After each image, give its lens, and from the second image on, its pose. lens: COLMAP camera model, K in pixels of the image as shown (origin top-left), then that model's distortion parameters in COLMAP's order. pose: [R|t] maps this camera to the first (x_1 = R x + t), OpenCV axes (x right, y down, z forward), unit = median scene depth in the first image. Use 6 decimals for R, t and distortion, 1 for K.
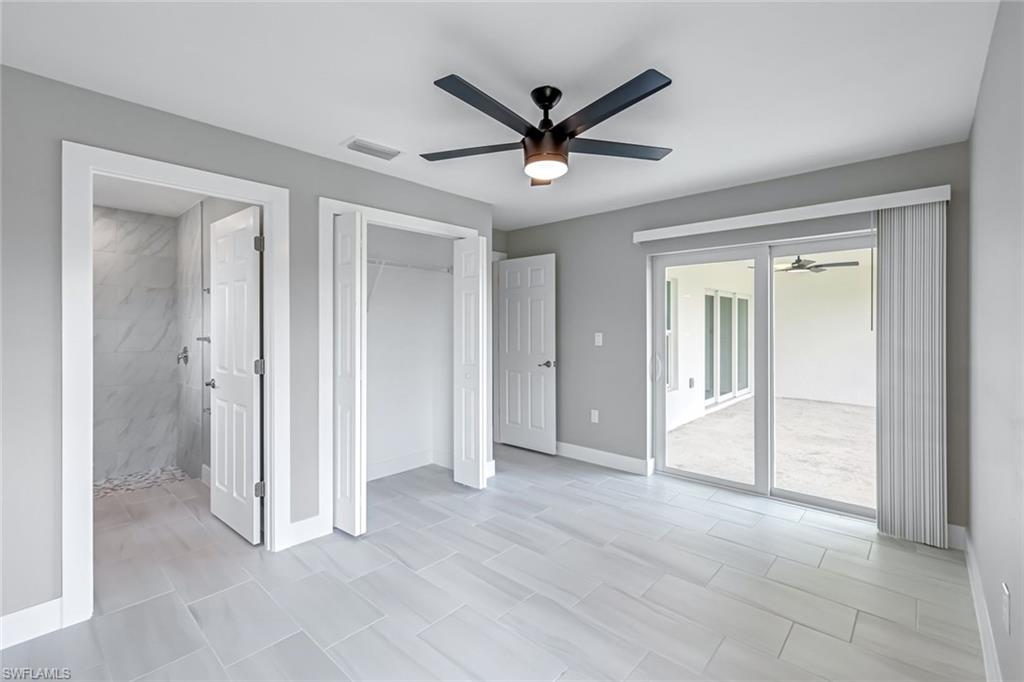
lens RADIAL K [[448.0, 0, 517.6], [0, 448.0, 331.9], [0, 0, 1]] dist [-0.001616, -0.000394]
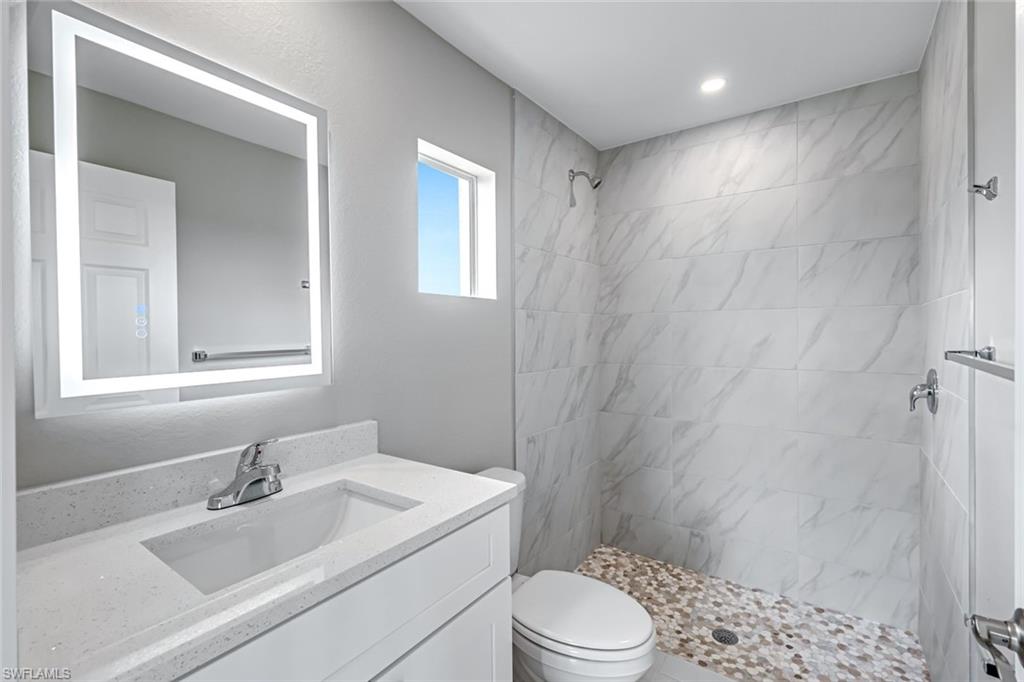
lens RADIAL K [[448.7, 0, 520.6], [0, 448.7, 334.1], [0, 0, 1]] dist [0.002795, 0.000571]
pose [[0.118068, 0.005984, -0.992988, -0.391534], [0.004385, 0.999969, 0.006548, -0.002313], [0.992996, -0.005127, 0.118038, 0.594203]]
